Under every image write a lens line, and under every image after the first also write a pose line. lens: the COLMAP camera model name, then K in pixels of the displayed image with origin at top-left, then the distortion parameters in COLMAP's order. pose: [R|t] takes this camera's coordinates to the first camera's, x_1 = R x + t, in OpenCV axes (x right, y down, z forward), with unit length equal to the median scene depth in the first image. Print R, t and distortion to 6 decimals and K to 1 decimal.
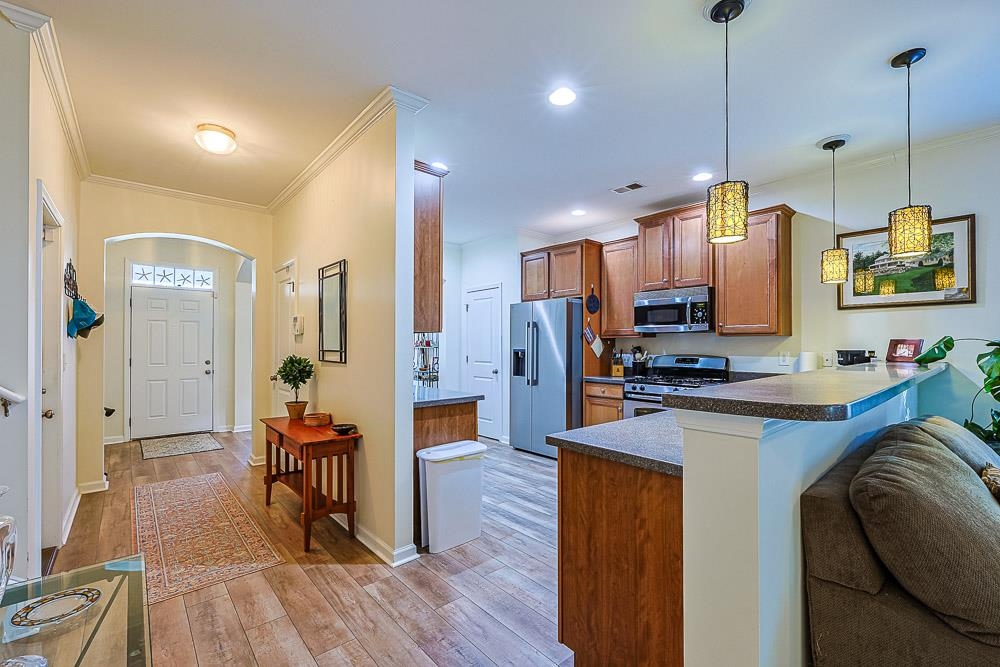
lens RADIAL K [[428.0, 0, 504.2], [0, 428.0, 342.1], [0, 0, 1]] dist [-0.002479, 0.000034]
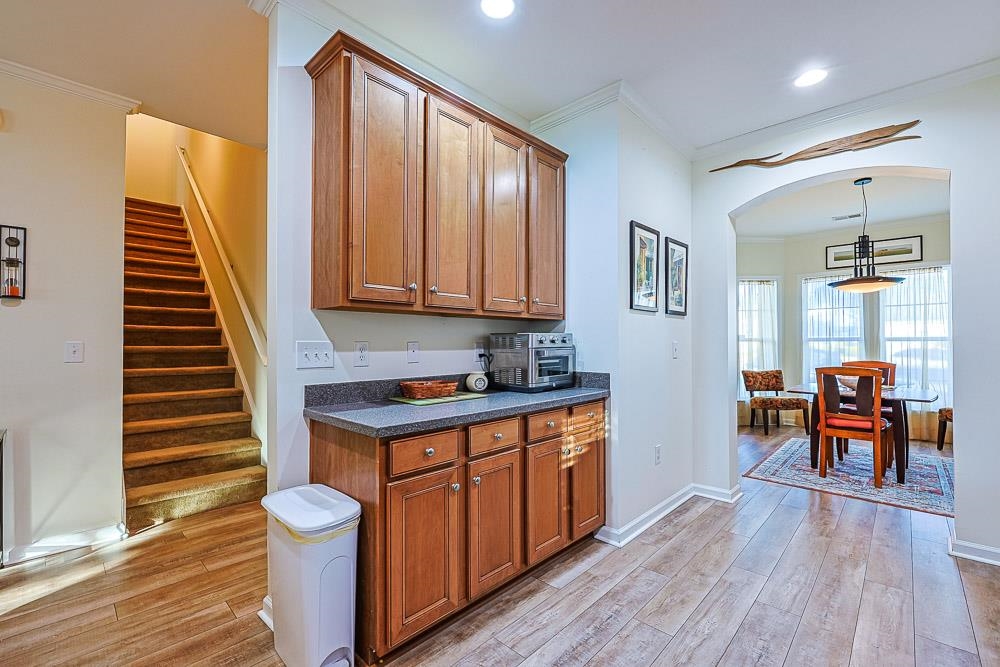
lens RADIAL K [[425.3, 0, 504.5], [0, 425.3, 335.1], [0, 0, 1]] dist [-0.001301, -0.000172]
pose [[0.090846, -0.015630, -0.995742, 0.445677], [0.008689, 0.999851, -0.014902, 0.028440], [0.995827, -0.007299, 0.090969, 1.098883]]
